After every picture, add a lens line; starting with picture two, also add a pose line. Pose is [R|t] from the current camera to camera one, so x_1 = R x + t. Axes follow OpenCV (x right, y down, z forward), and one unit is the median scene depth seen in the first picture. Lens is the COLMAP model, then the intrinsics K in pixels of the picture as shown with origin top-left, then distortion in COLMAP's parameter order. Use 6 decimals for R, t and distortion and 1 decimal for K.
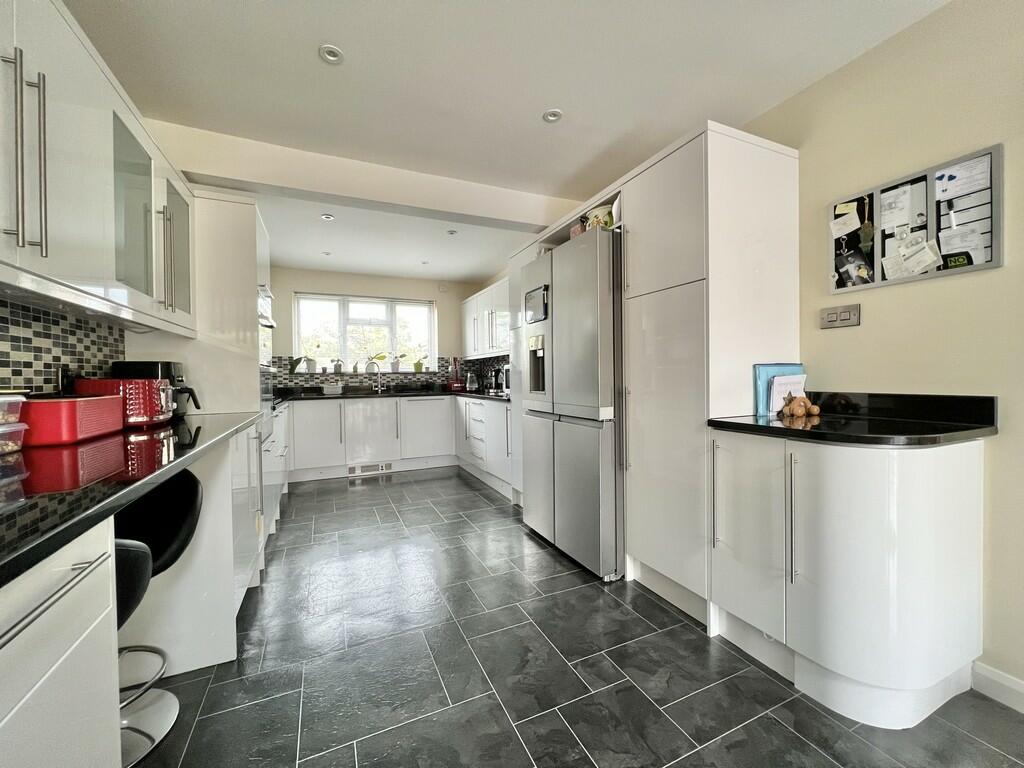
lens RADIAL K [[407.9, 0, 510.1], [0, 407.9, 381.6], [0, 0, 1]] dist [-0.000561, -0.000356]
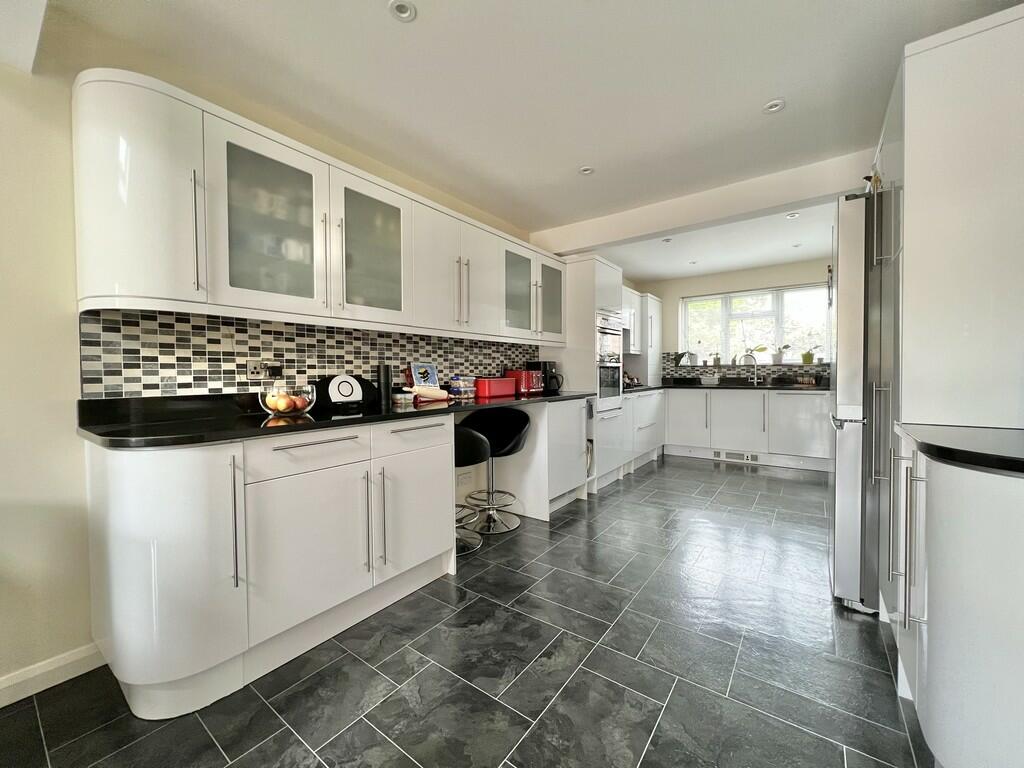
lens RADIAL K [[407.9, 0, 509.8], [0, 407.9, 380.7], [0, 0, 1]] dist [-0.000561, -0.000356]
pose [[0.486137, 0.025788, -0.873502, 0.286129], [-0.009512, 0.999661, 0.024219, -0.001762], [0.873831, -0.003465, 0.486218, -0.019514]]
